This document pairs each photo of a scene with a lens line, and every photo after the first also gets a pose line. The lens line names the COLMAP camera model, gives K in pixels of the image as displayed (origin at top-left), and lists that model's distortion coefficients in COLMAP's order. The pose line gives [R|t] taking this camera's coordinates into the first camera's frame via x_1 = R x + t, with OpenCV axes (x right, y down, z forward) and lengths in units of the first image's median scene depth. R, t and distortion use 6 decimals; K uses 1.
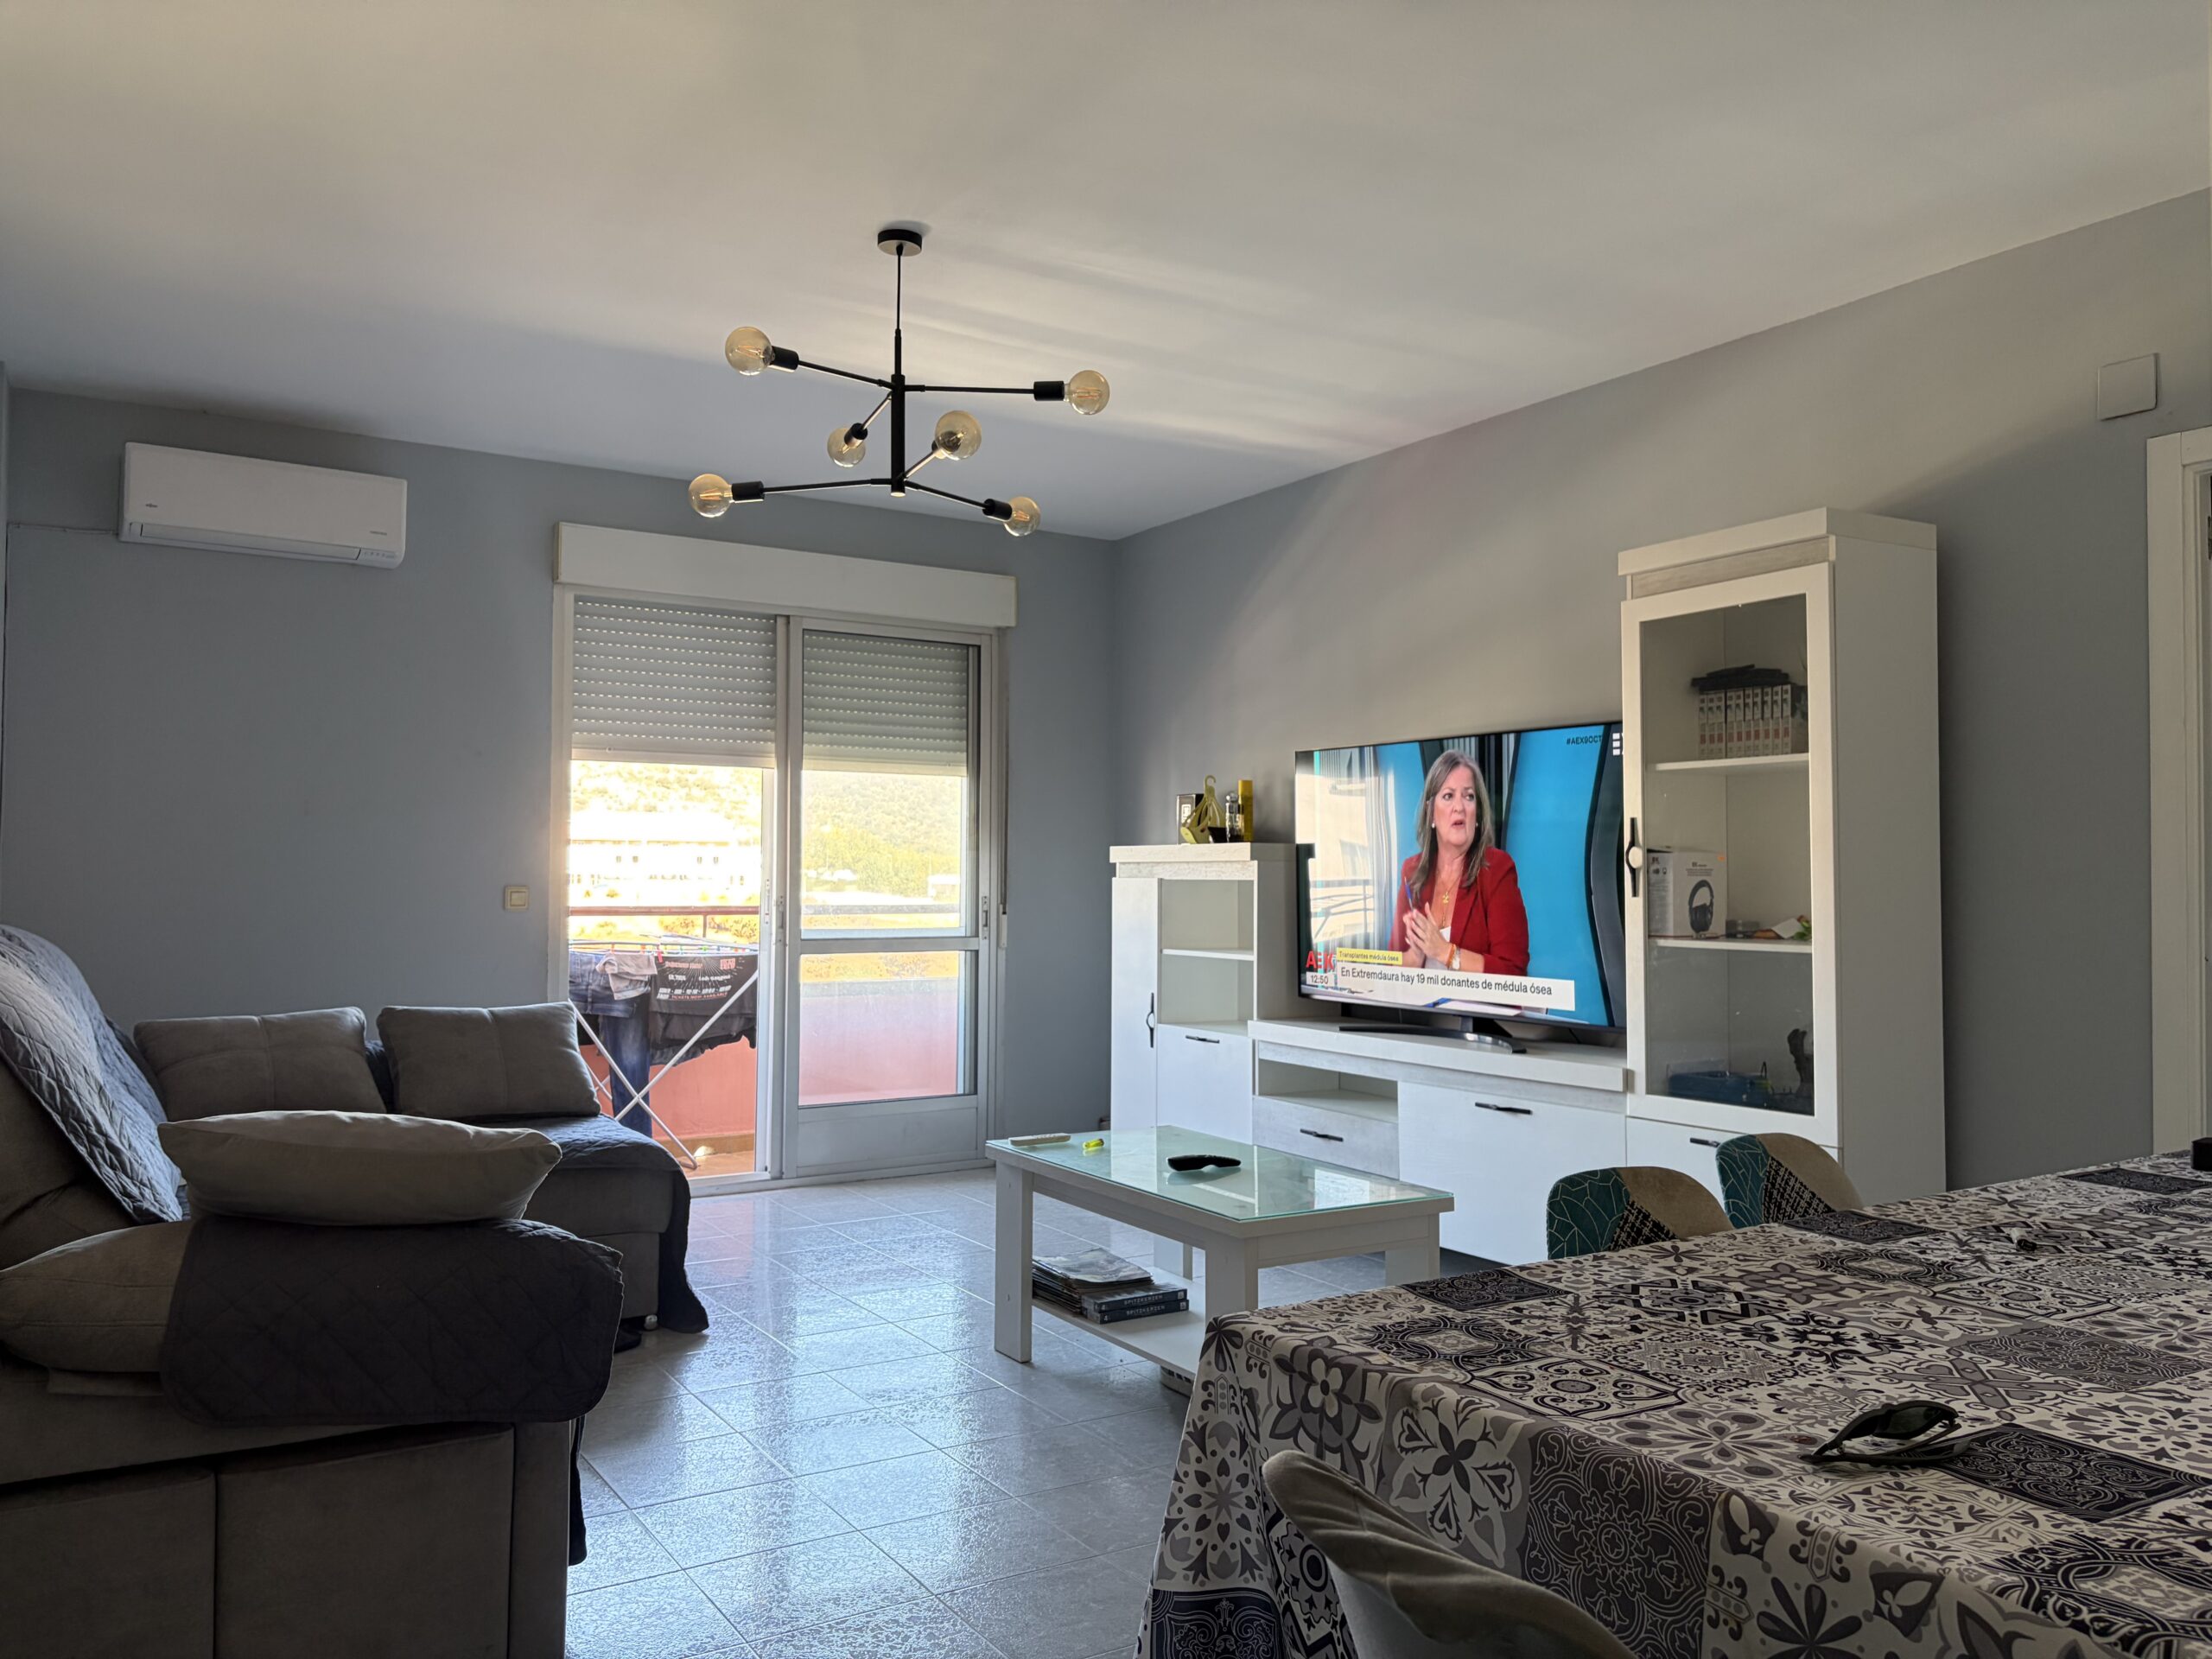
lens RADIAL K [[1662.9, 0, 1115.3], [0, 1662.9, 844.3], [0, 0, 1]] dist [0.050034, -0.057661]
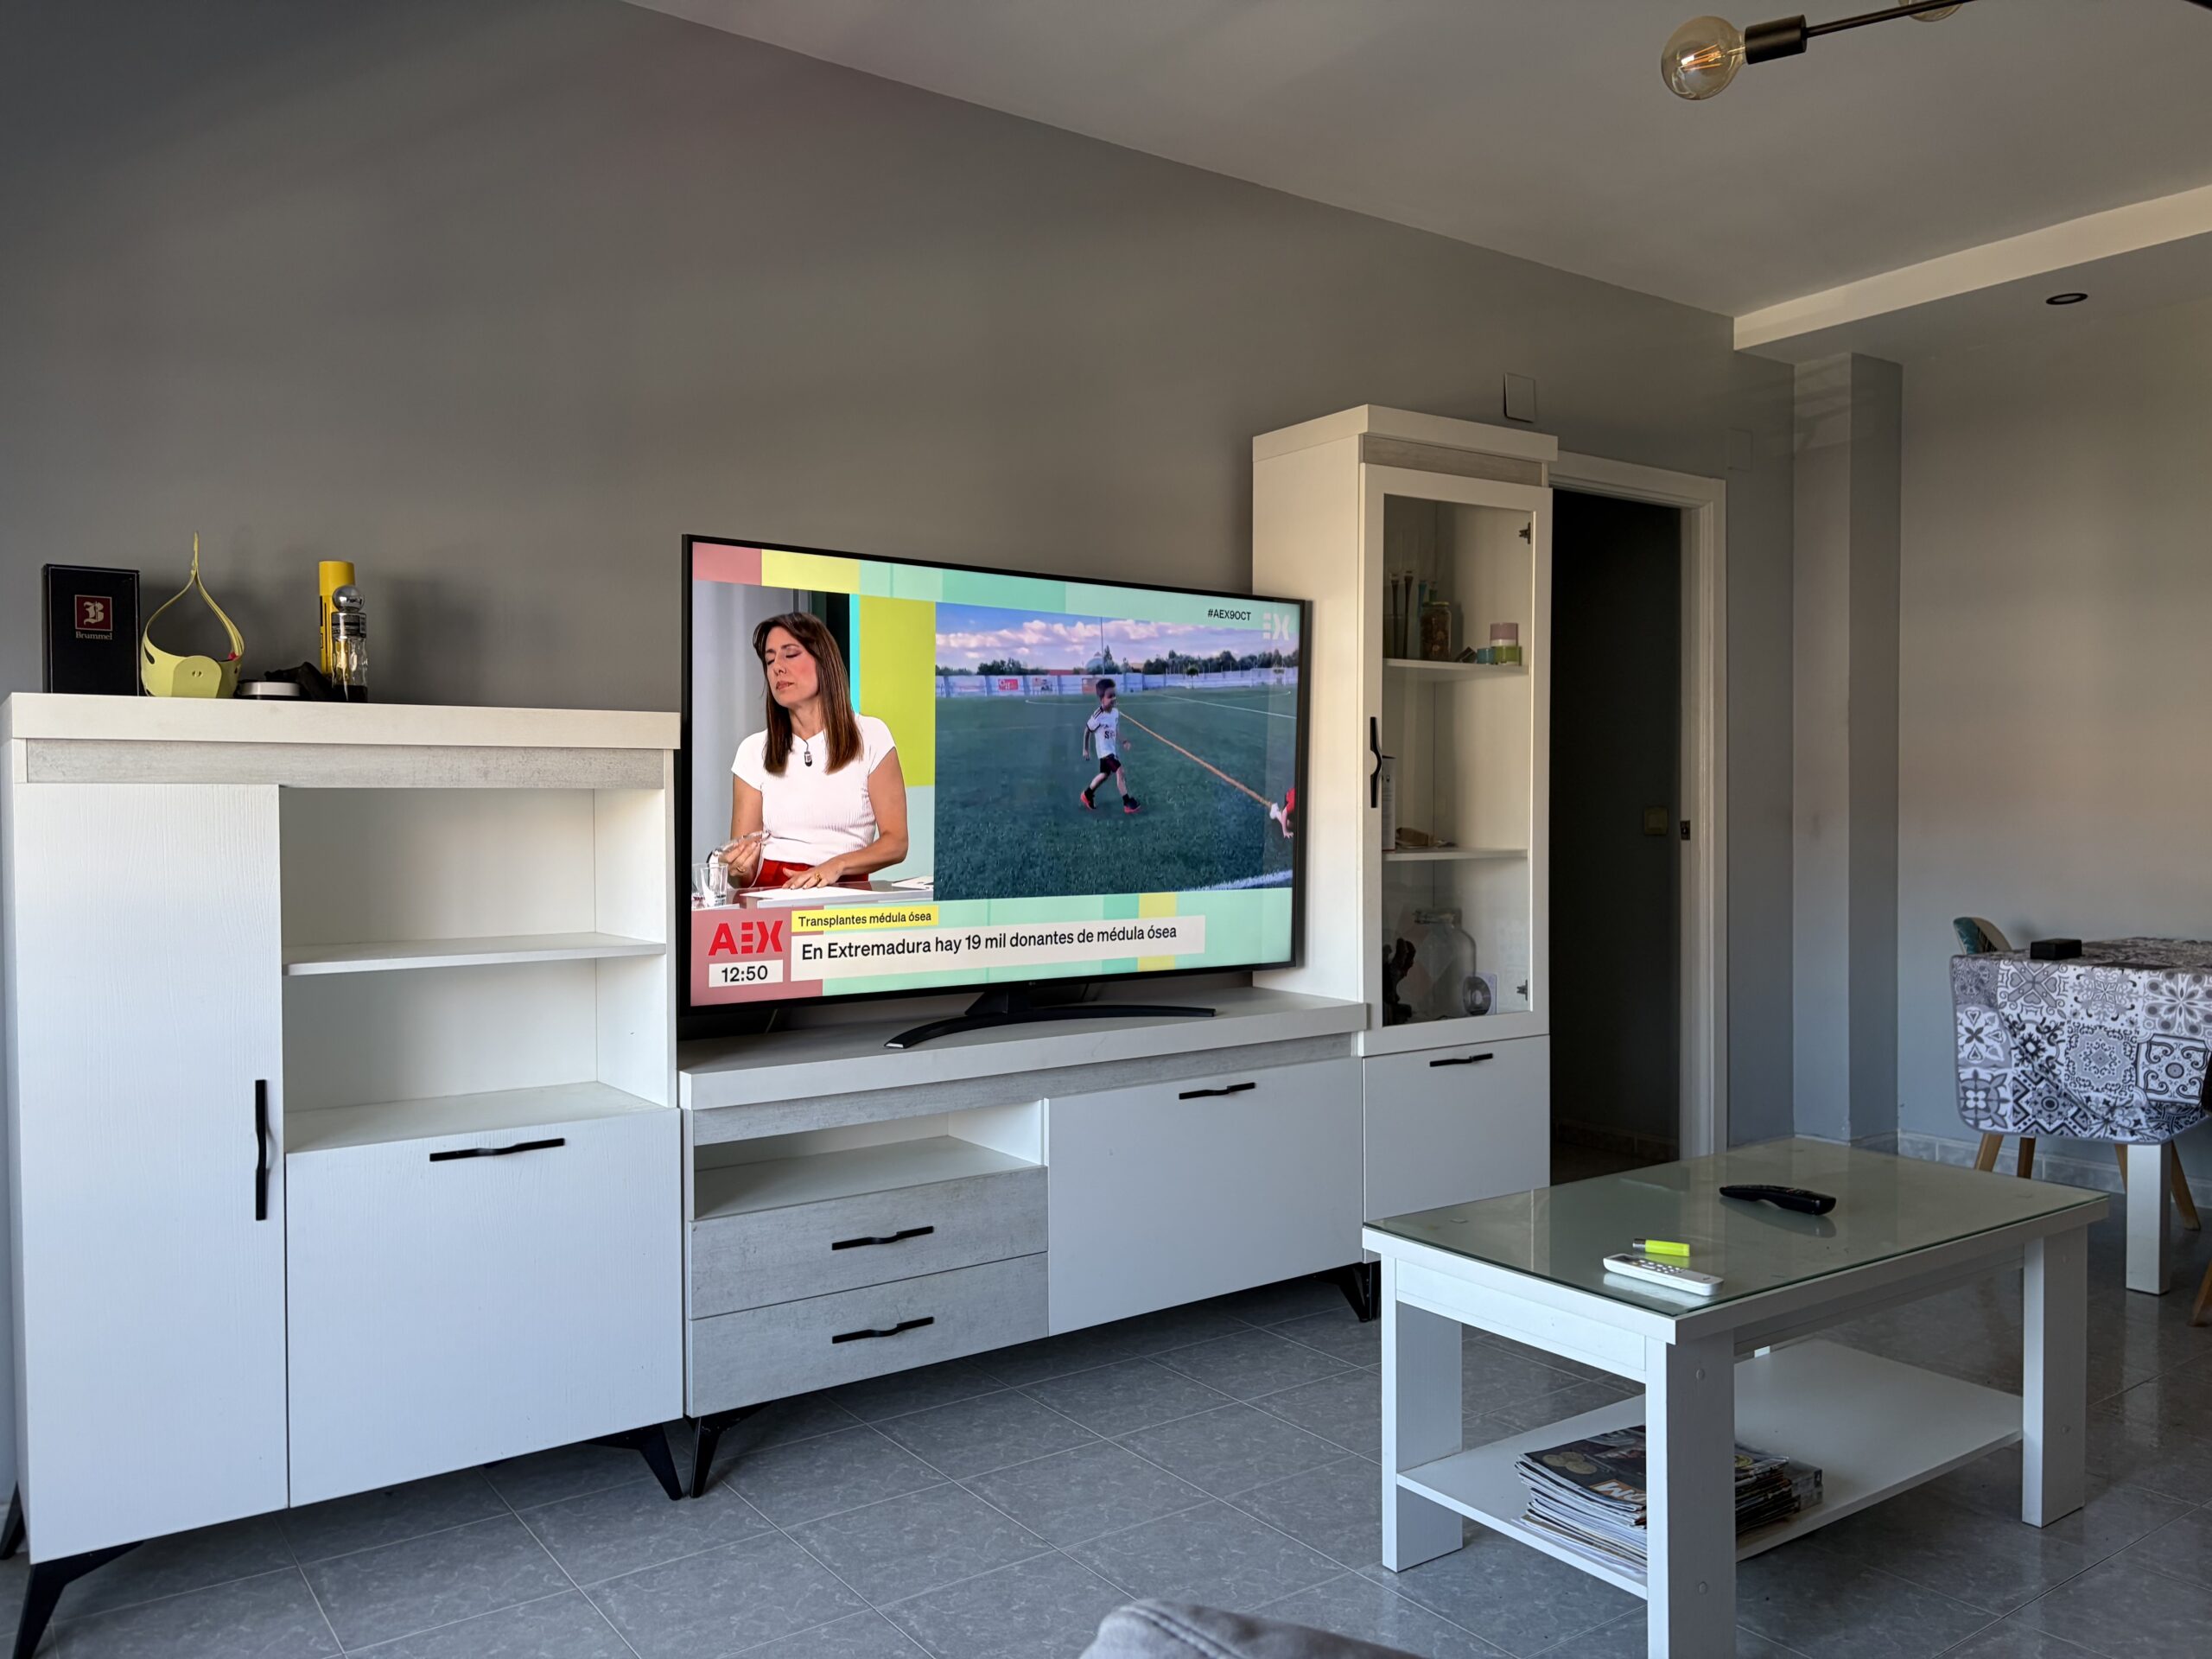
lens RADIAL K [[1662.9, 0, 1111.8], [0, 1662.9, 822.2], [0, 0, 1]] dist [0.050034, -0.057661]
pose [[-0.070049, -0.023375, 0.997270, -0.578583], [-0.021205, 0.999534, 0.021939, 0.023991], [-0.997318, -0.019610, -0.070512, 1.250172]]
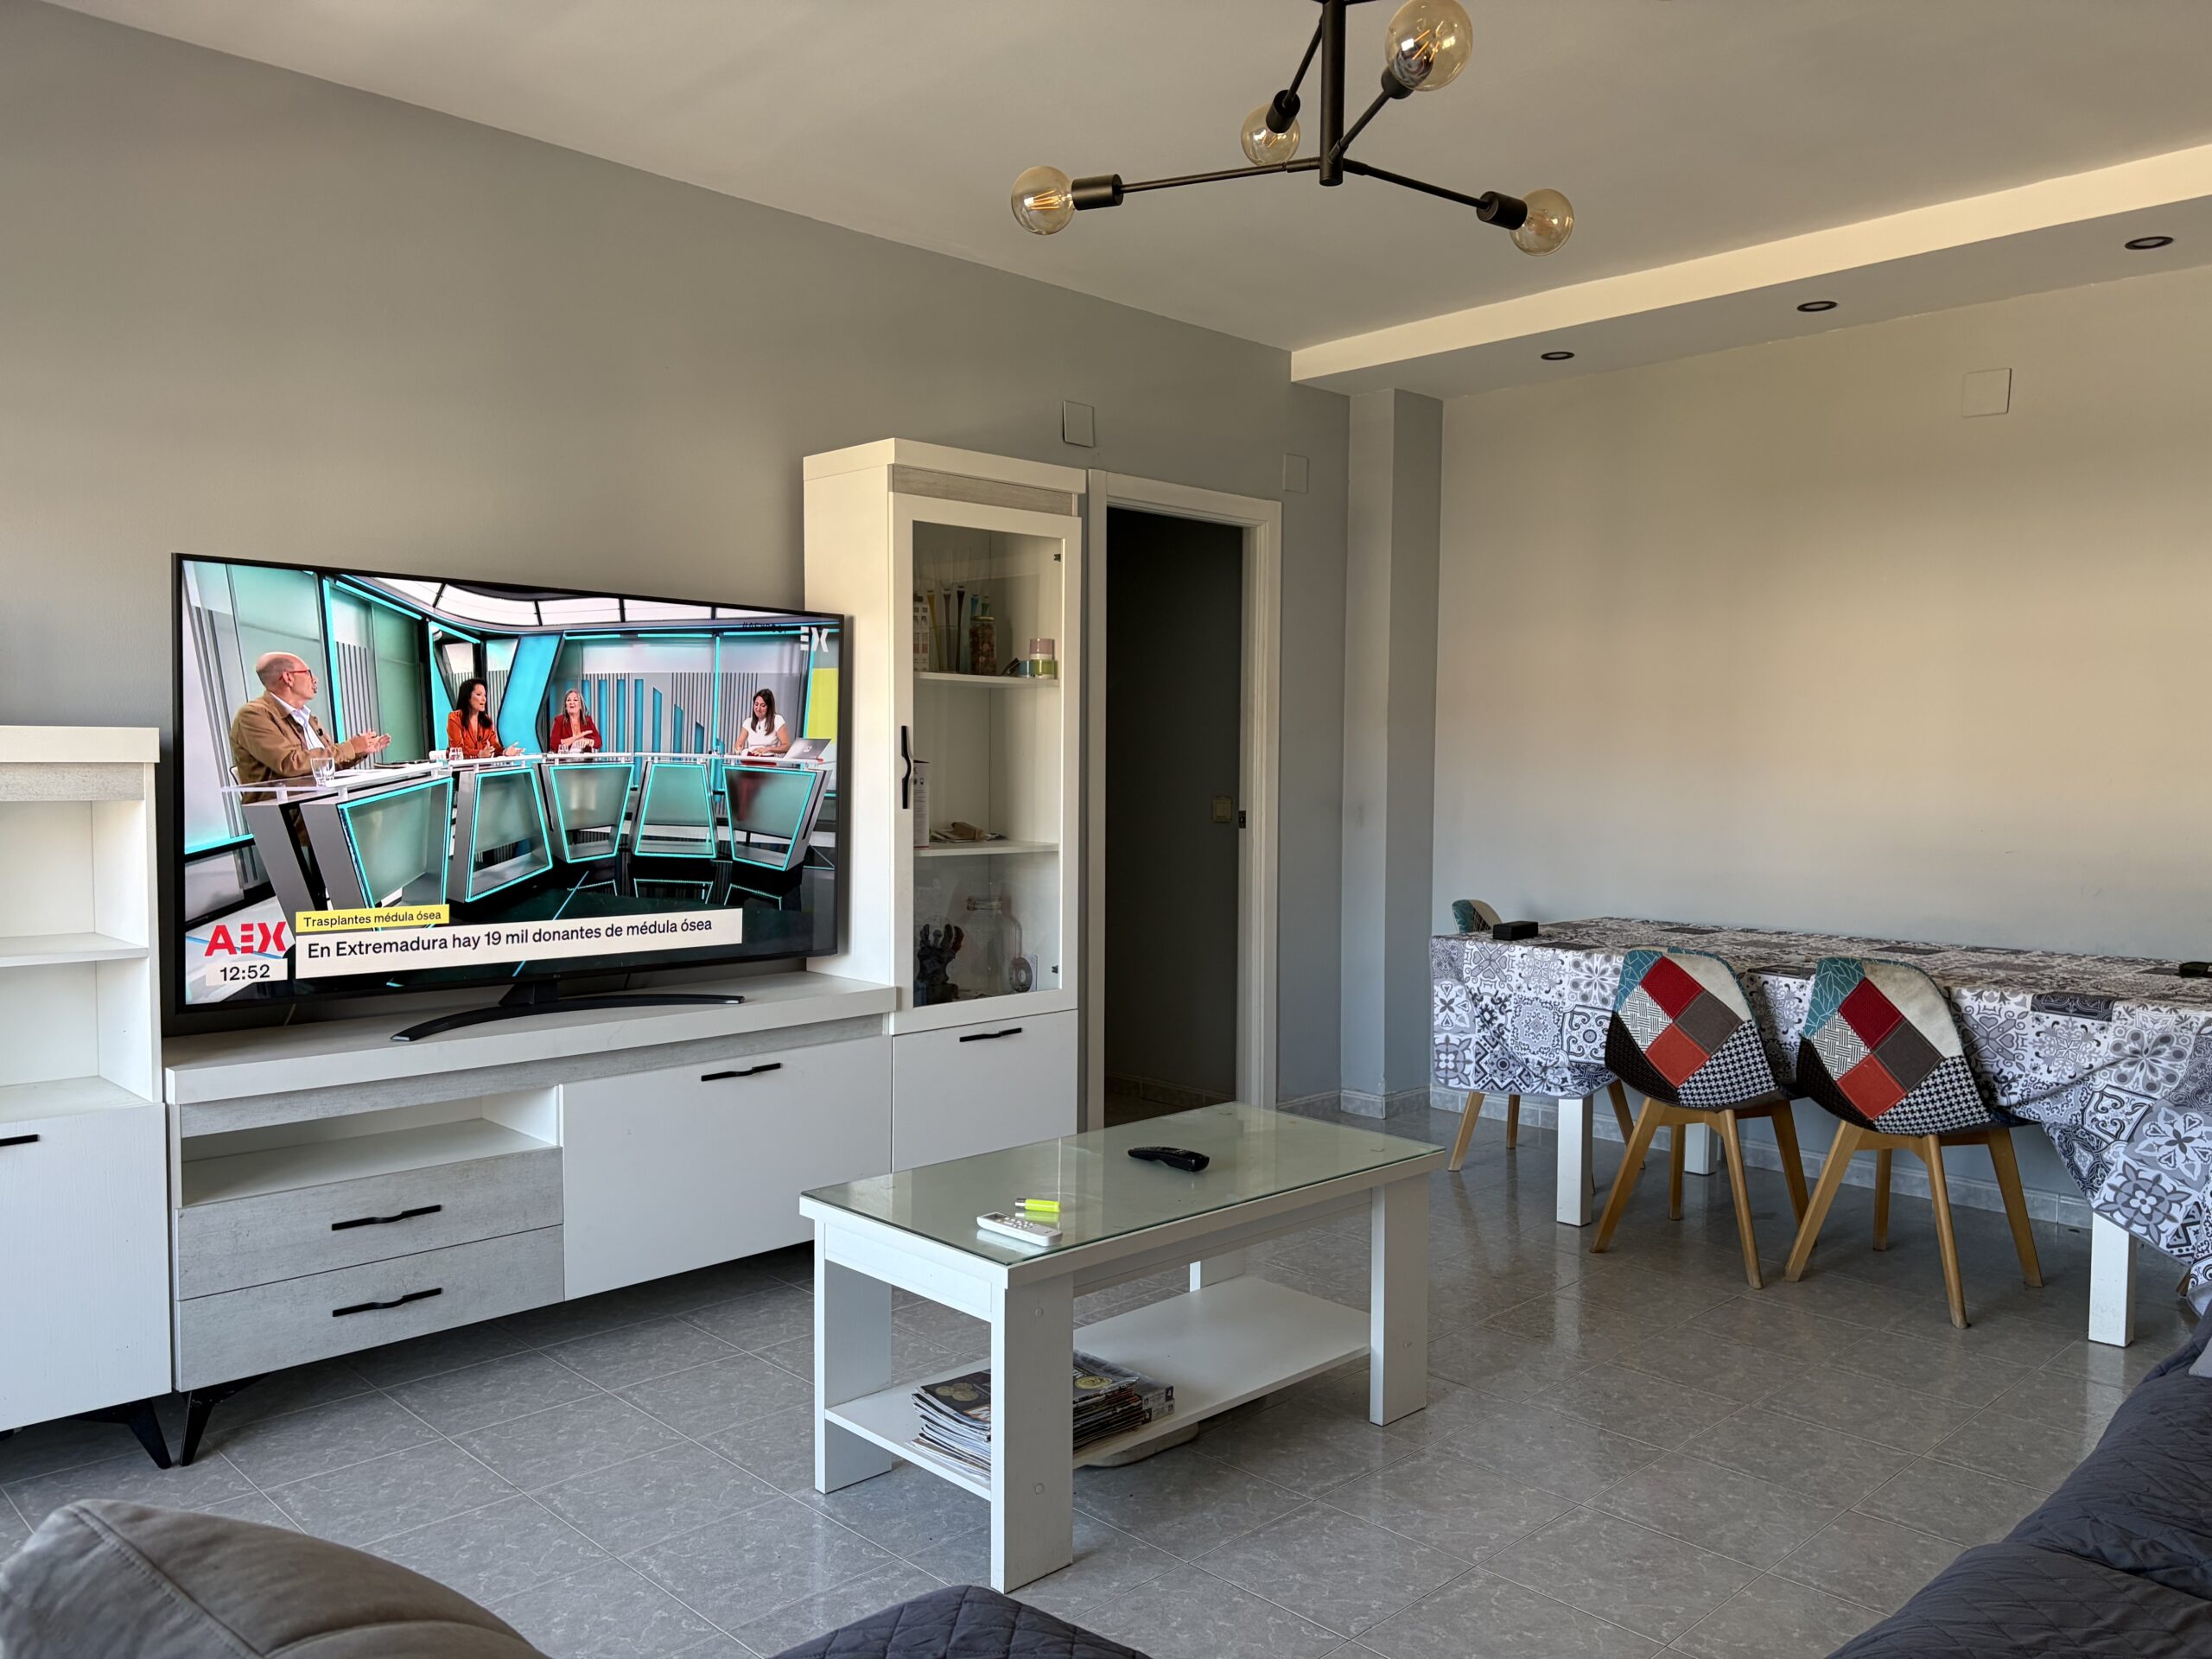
lens RADIAL K [[1662.9, 0, 1122.9], [0, 1662.9, 831.3], [0, 0, 1]] dist [0.050034, -0.057661]
pose [[-0.223718, -0.056712, 0.973003, -0.678155], [-0.034133, 0.998149, 0.050330, -0.008078], [-0.974056, -0.021952, -0.225240, 1.138971]]
